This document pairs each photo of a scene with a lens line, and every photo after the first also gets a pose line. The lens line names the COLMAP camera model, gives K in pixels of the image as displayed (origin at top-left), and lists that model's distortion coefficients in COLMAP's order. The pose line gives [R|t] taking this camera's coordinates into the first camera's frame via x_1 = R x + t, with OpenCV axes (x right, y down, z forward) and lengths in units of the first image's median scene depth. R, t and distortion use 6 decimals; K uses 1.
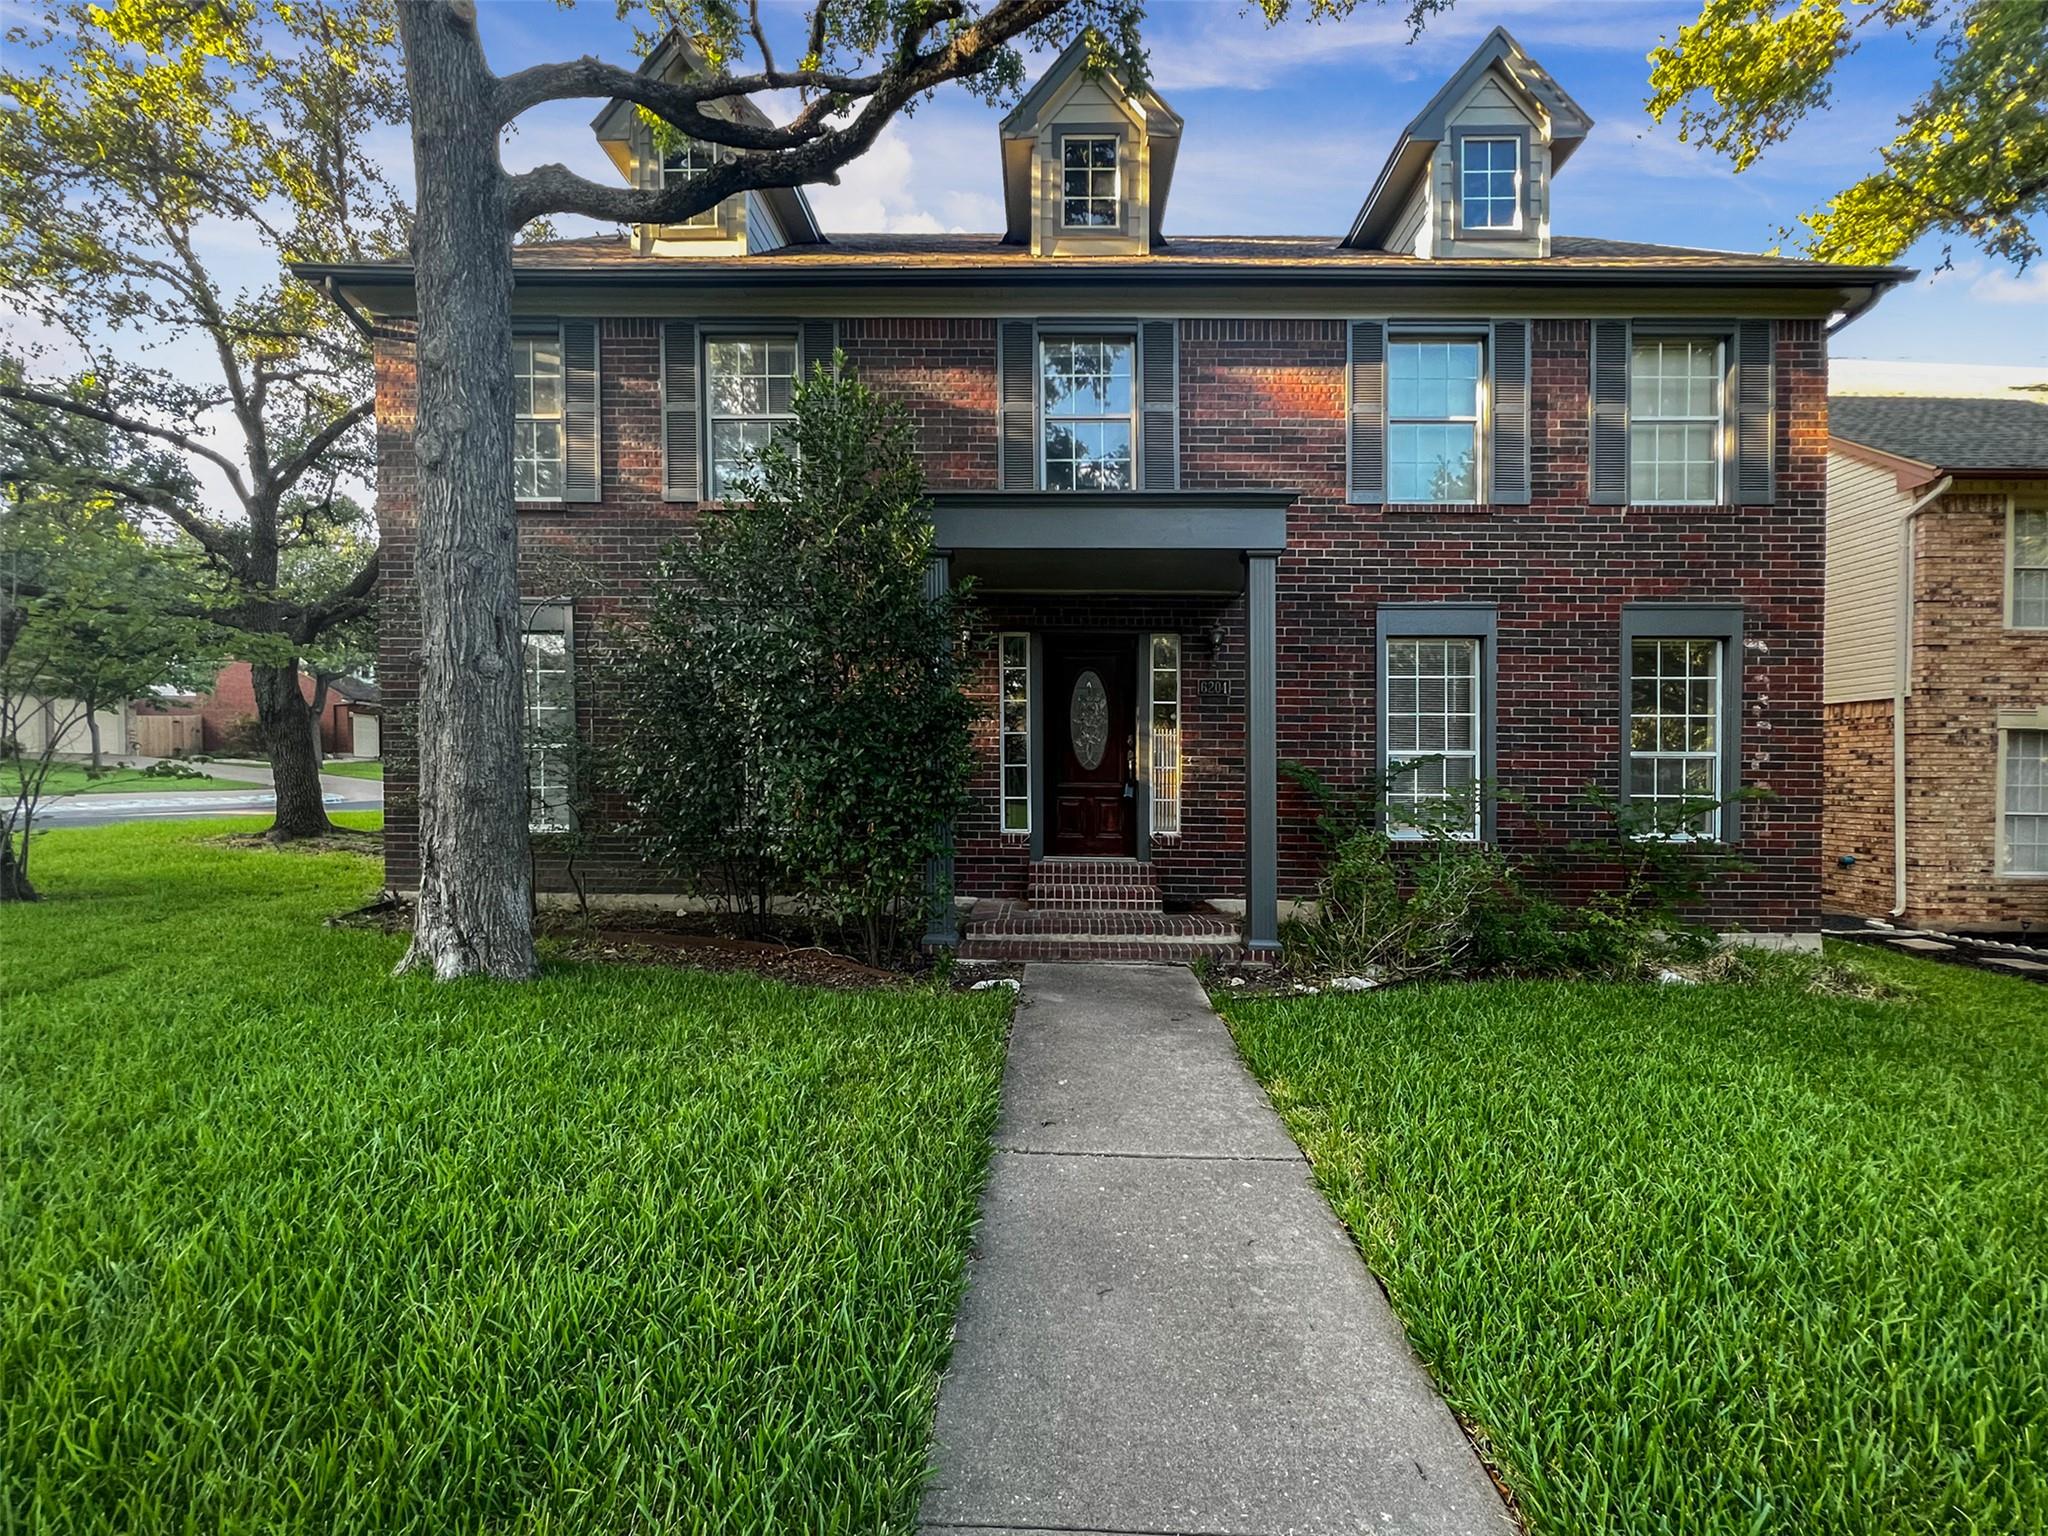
lens RADIAL K [[829.1, 0, 1021.4], [0, 829.1, 752.8], [0, 0, 1]] dist [0.001041, 0.000400]
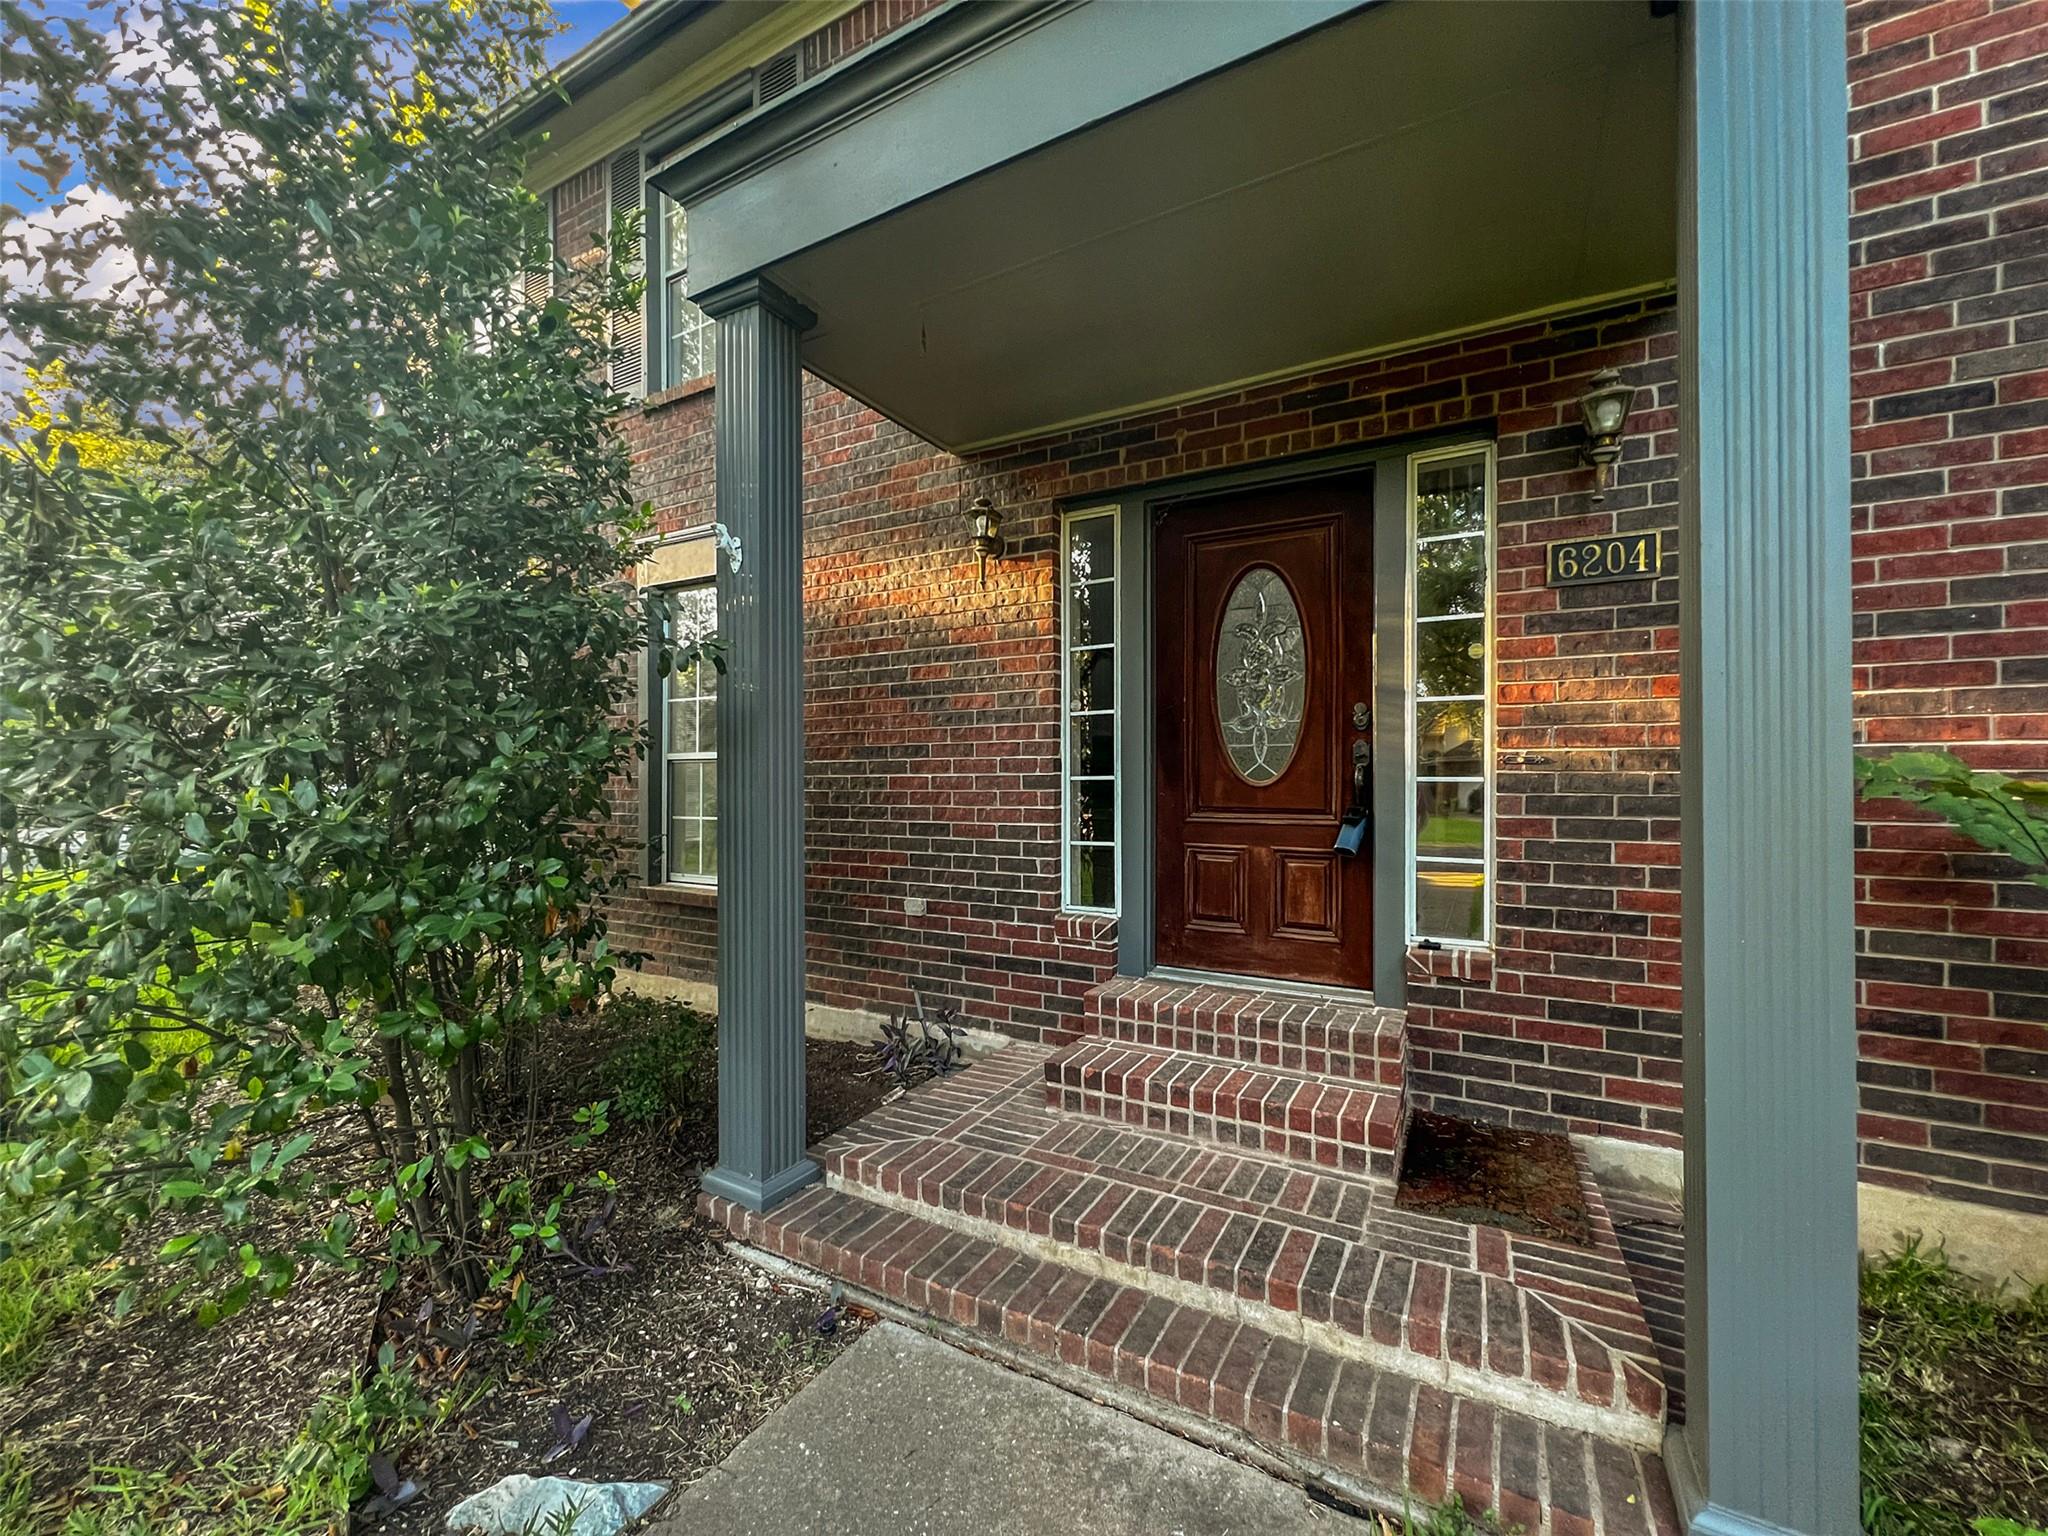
lens RADIAL K [[735.6, 0, 1023.1], [0, 735.6, 774.1], [0, 0, 1]] dist [0.000674, 0.000223]
pose [[0.853733, -0.011252, -0.520590, 0.184112], [0.024751, 0.999513, 0.018985, 0.003536], [0.520123, -0.029093, 0.853596, 0.594700]]
